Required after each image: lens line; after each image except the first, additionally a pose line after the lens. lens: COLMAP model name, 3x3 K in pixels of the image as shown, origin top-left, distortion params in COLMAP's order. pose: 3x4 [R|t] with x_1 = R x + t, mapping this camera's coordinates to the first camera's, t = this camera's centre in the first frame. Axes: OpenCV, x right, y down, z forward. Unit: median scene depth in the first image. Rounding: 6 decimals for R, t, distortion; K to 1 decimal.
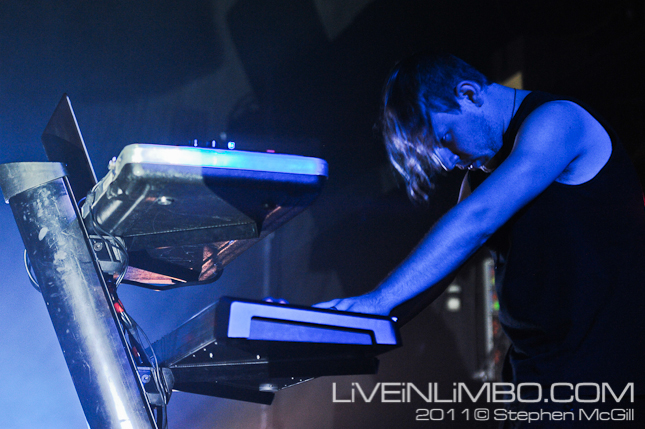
lens RADIAL K [[1041.3, 0, 322.5], [0, 1041.3, 214.5], [0, 0, 1]] dist [0.009909, -0.038661]
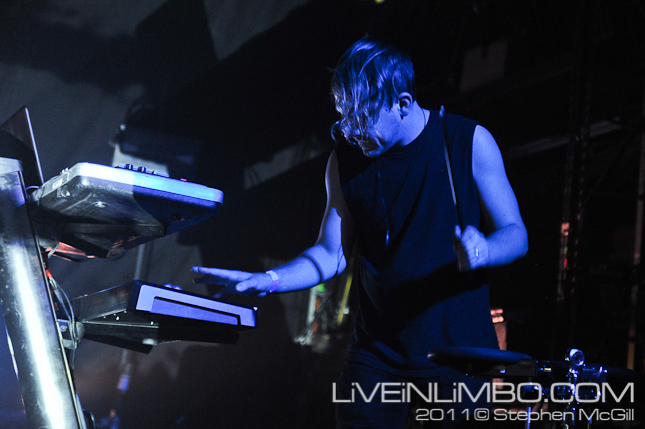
lens RADIAL K [[1037.9, 0, 322.5], [0, 1037.9, 214.5], [0, 0, 1]] dist [-0.022820, 0.014156]
pose [[0.975465, 0.125129, 0.181136, -0.106857], [-0.137889, 0.988653, 0.059606, -0.114963], [-0.171622, -0.083120, 0.981650, -0.359058]]
